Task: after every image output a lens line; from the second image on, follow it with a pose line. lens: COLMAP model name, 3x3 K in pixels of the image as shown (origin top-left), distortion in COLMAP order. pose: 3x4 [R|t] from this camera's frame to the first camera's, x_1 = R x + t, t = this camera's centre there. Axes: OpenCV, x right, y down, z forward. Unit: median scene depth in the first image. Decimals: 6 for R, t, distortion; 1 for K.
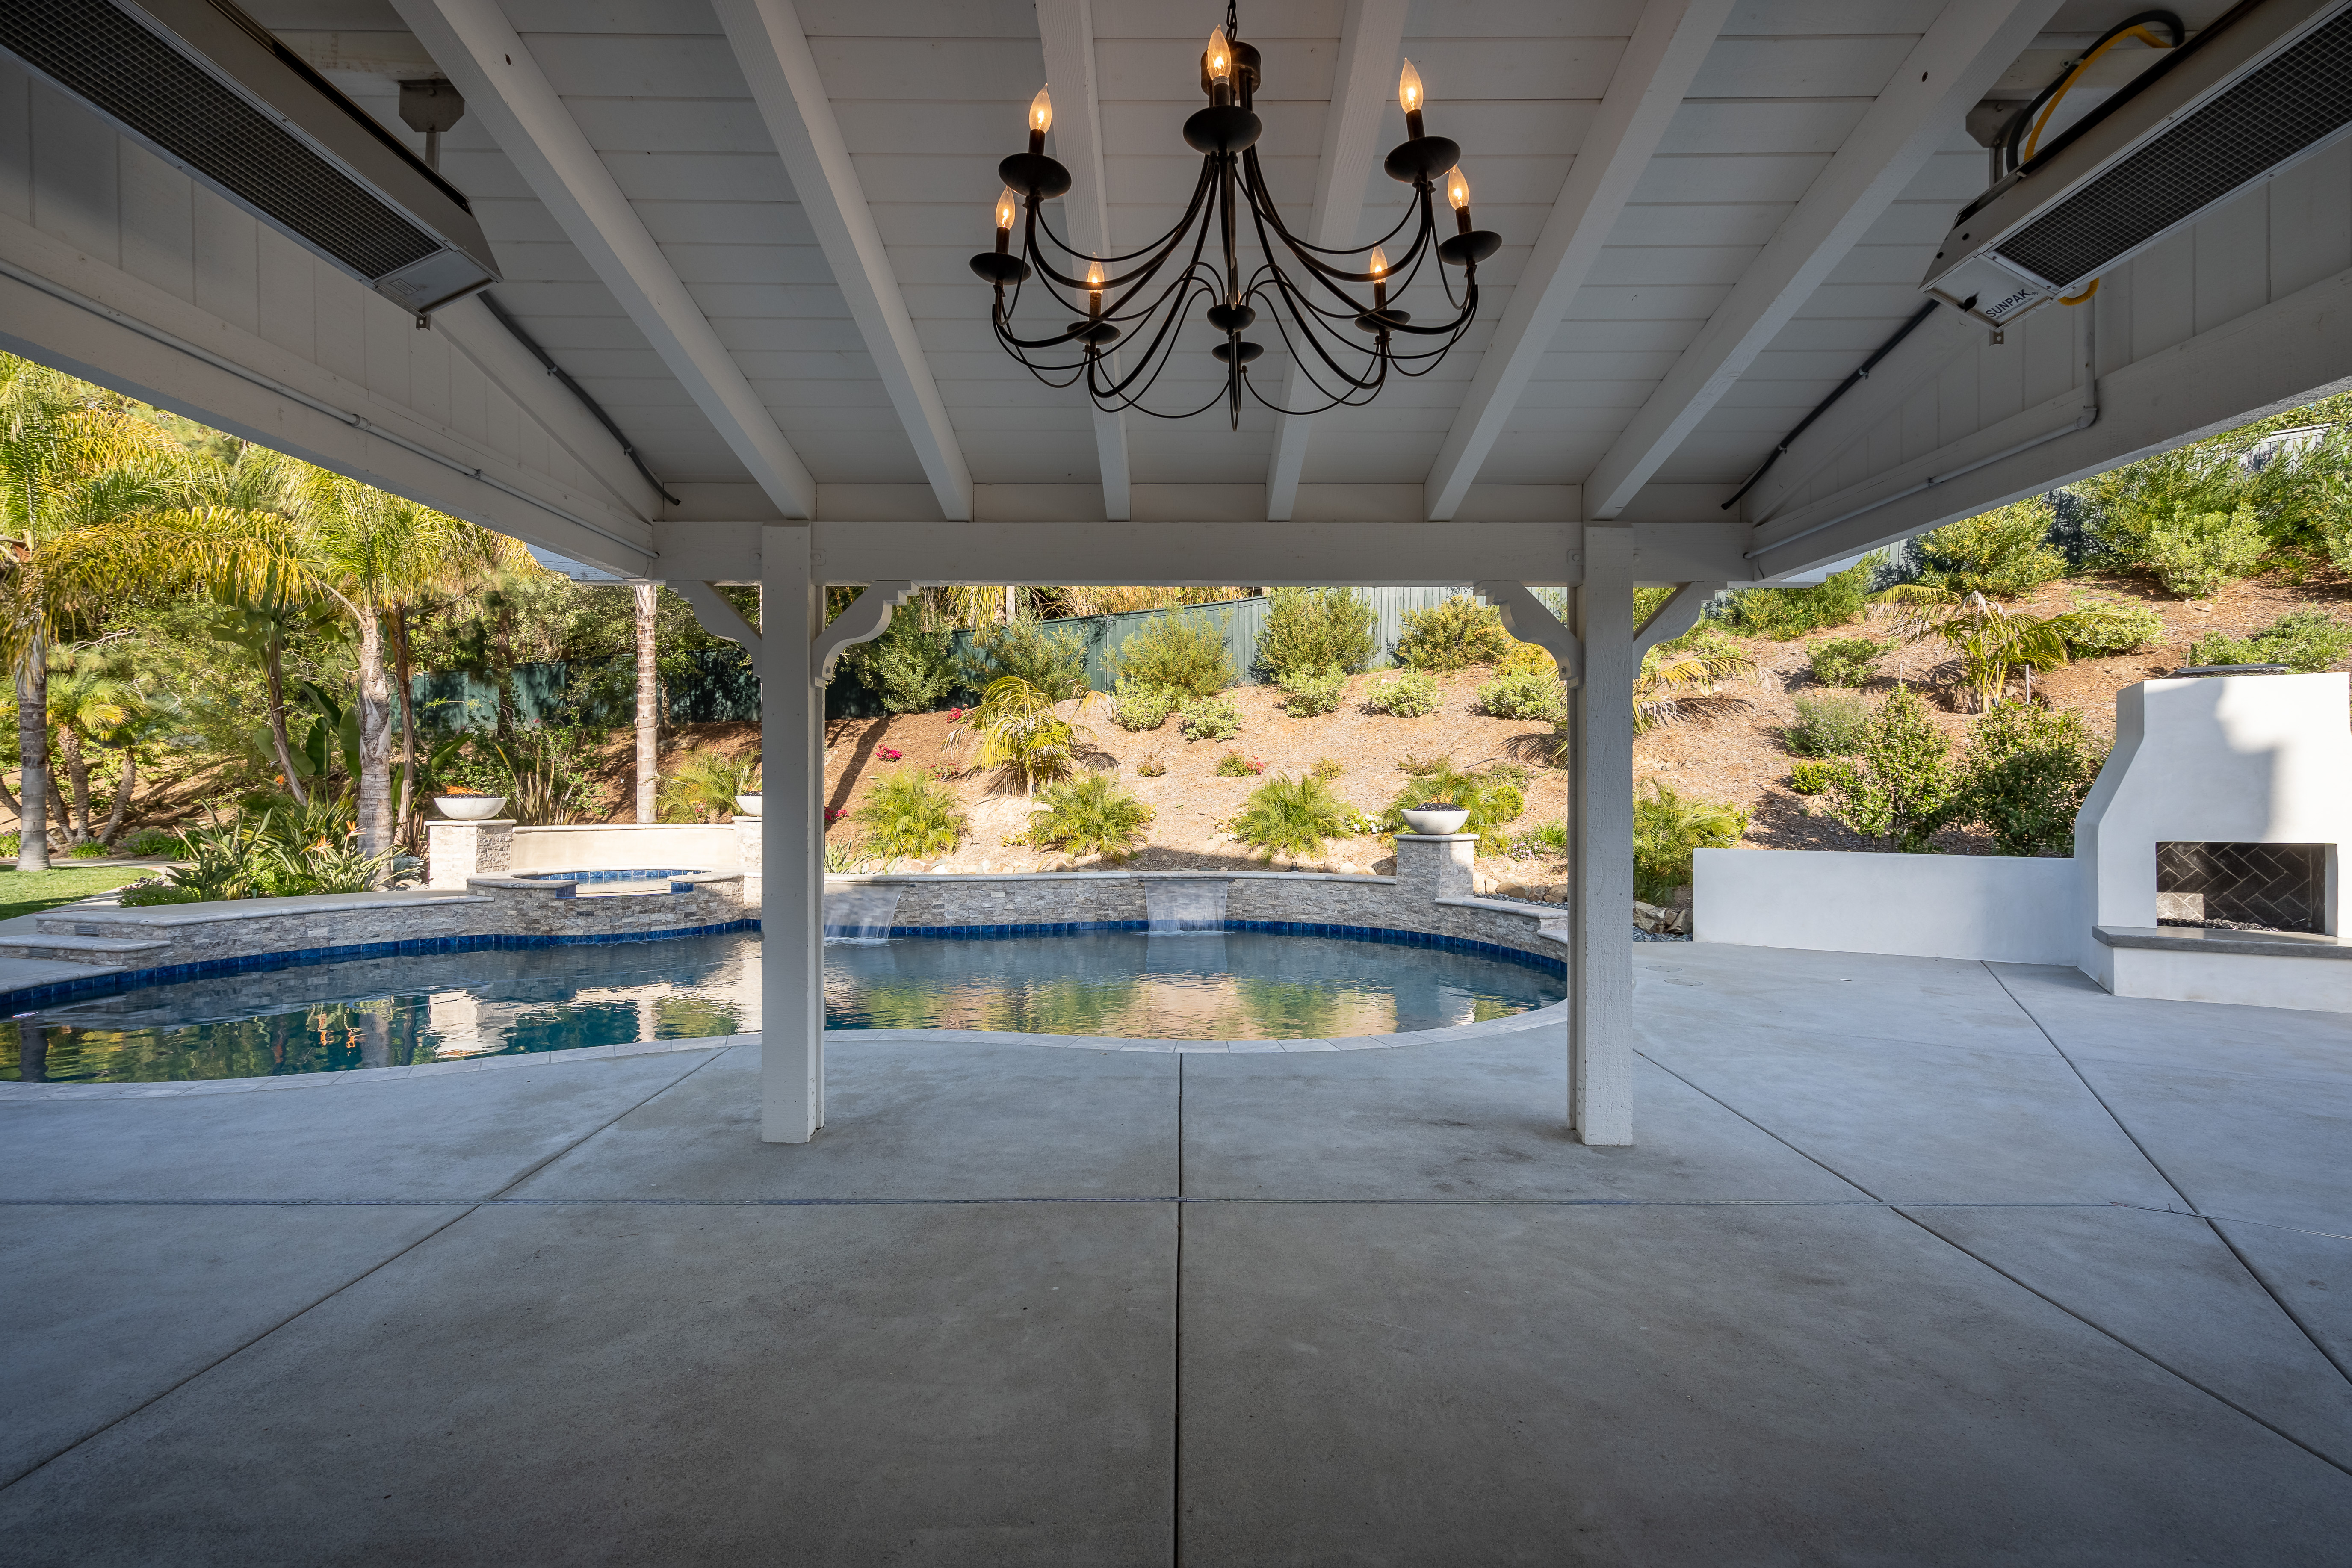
lens RADIAL K [[1132.2, 0, 1176.0], [0, 1132.2, 784.0], [0, 0, 1]] dist [0.001415, 0.000870]
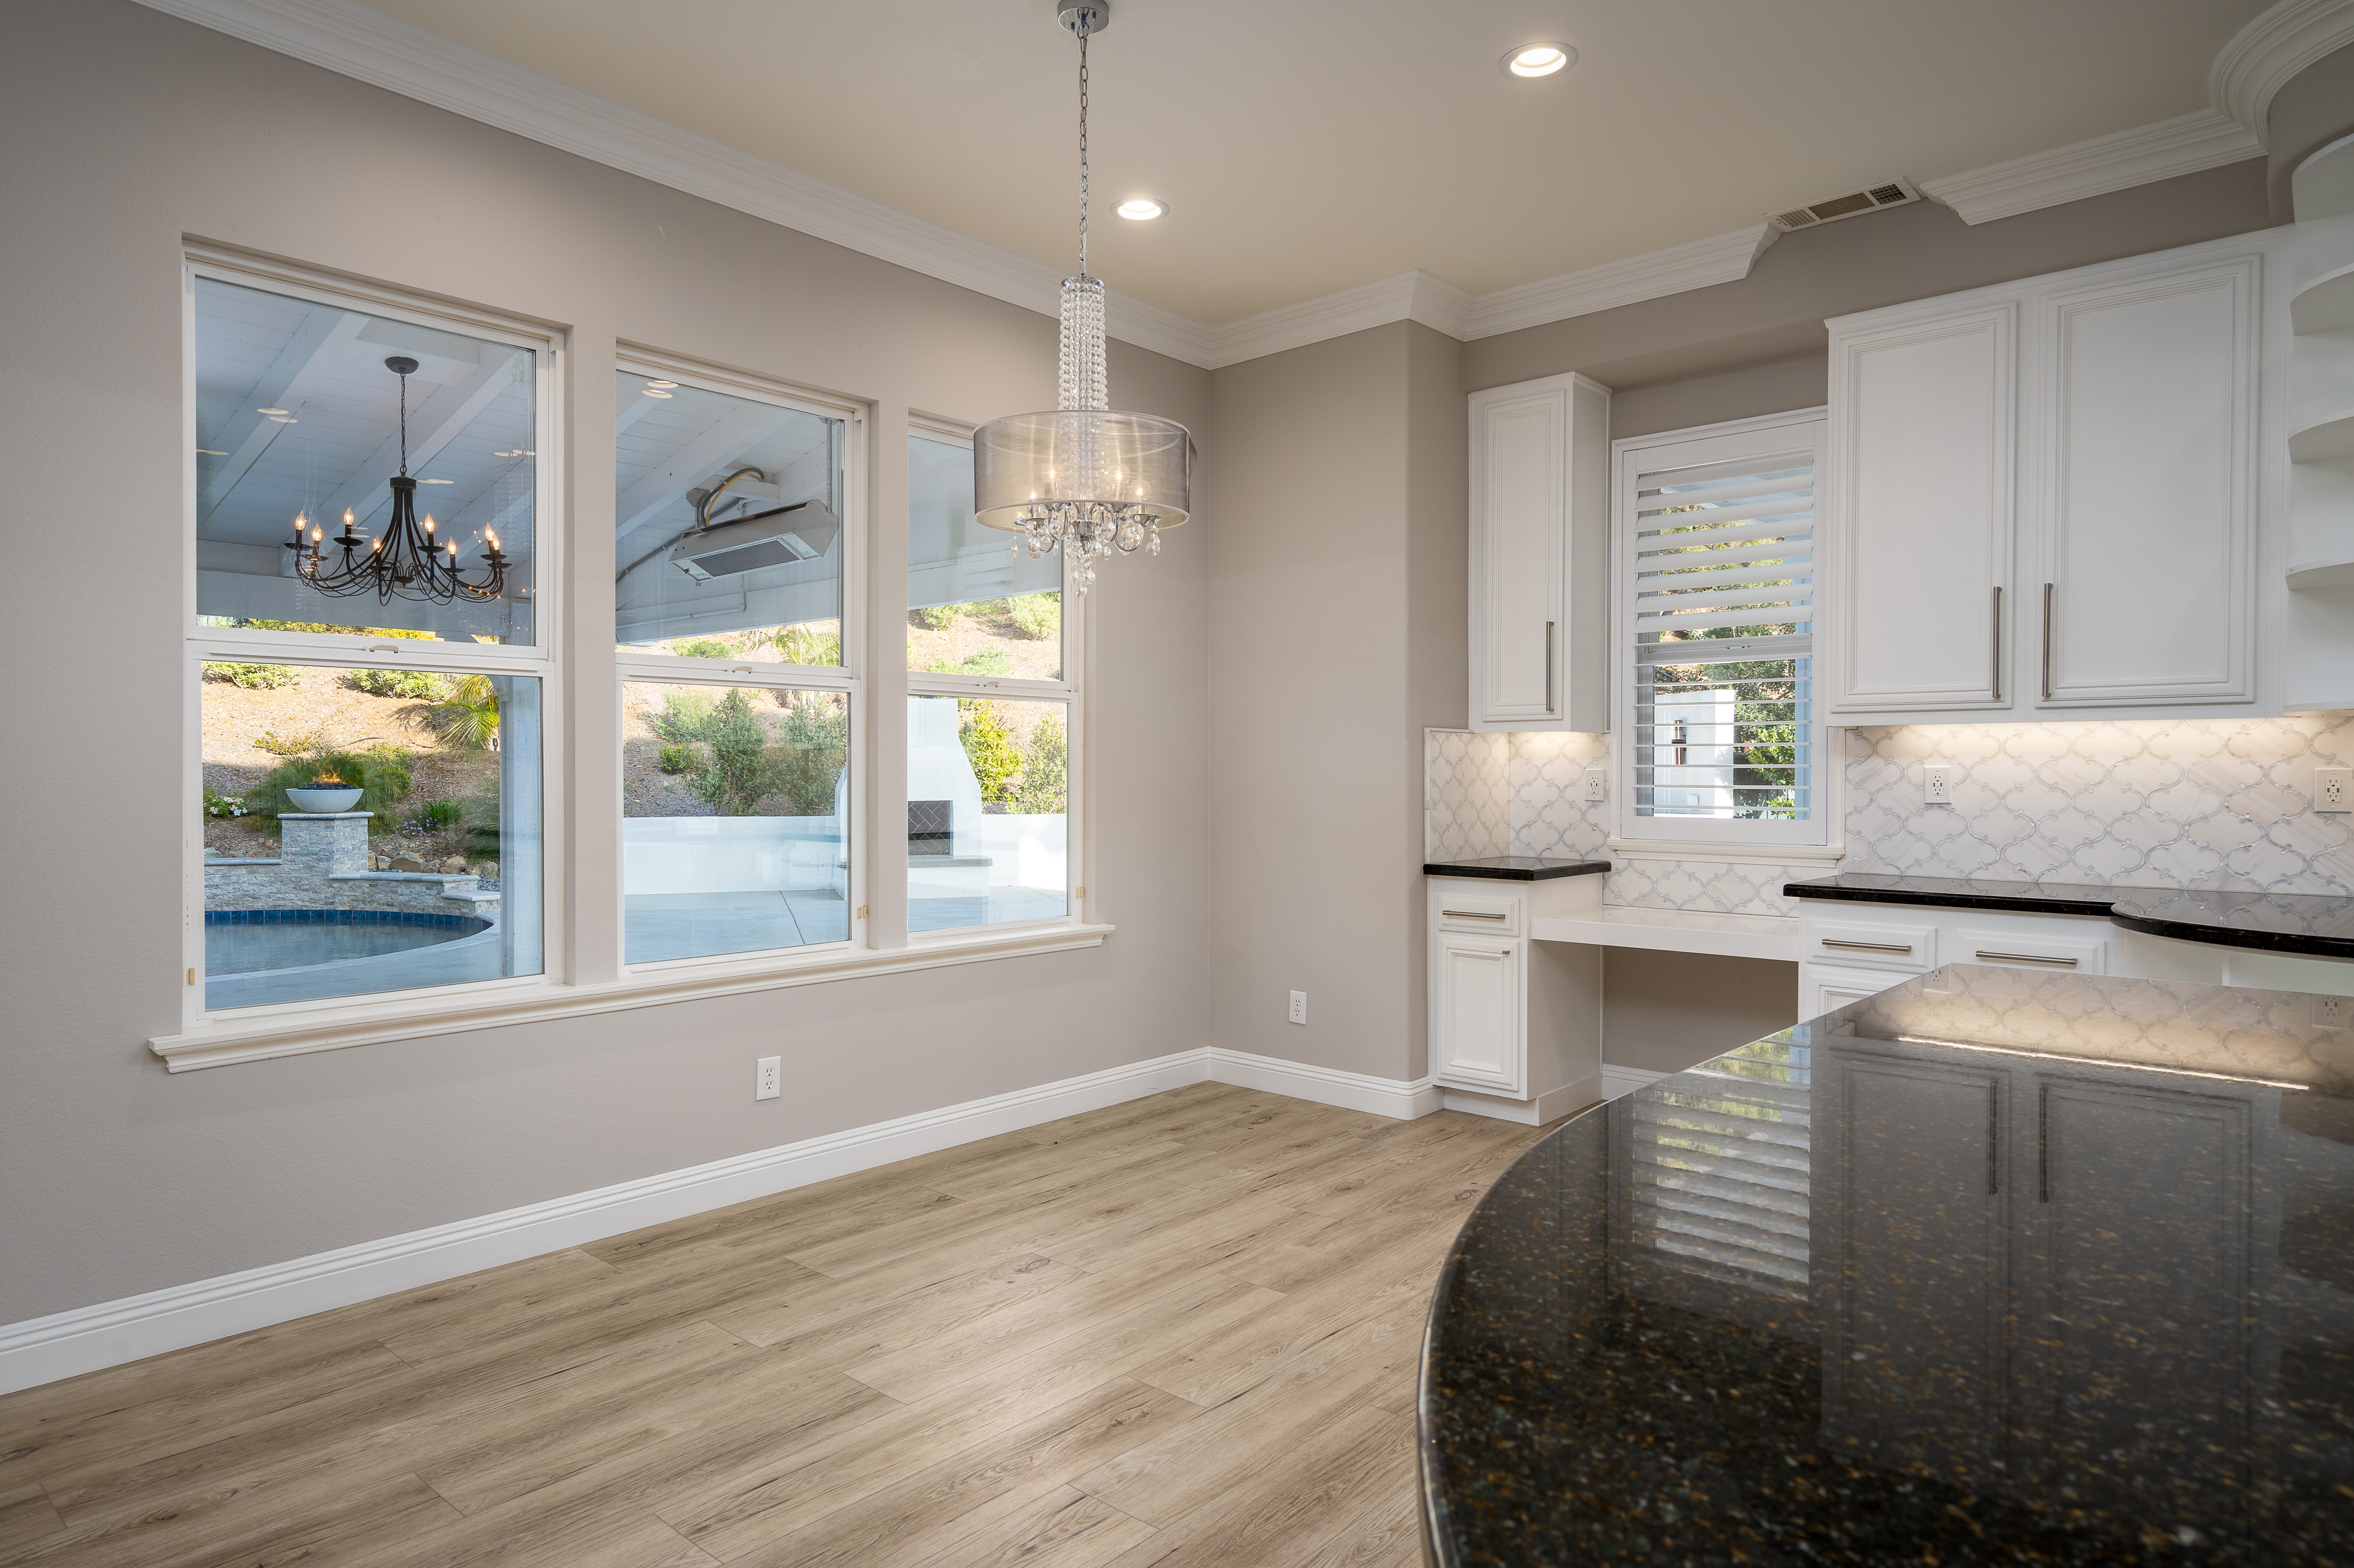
lens RADIAL K [[1386.0, 0, 1177.0], [0, 1386.0, 784.0], [0, 0, 1]] dist [-0.000035, 0.000226]
pose [[0.668417, -0.008688, 0.743736, -0.177021], [-0.000966, 0.999921, 0.012549, 0.001911], [-0.743786, -0.009107, 0.668356, -0.381319]]
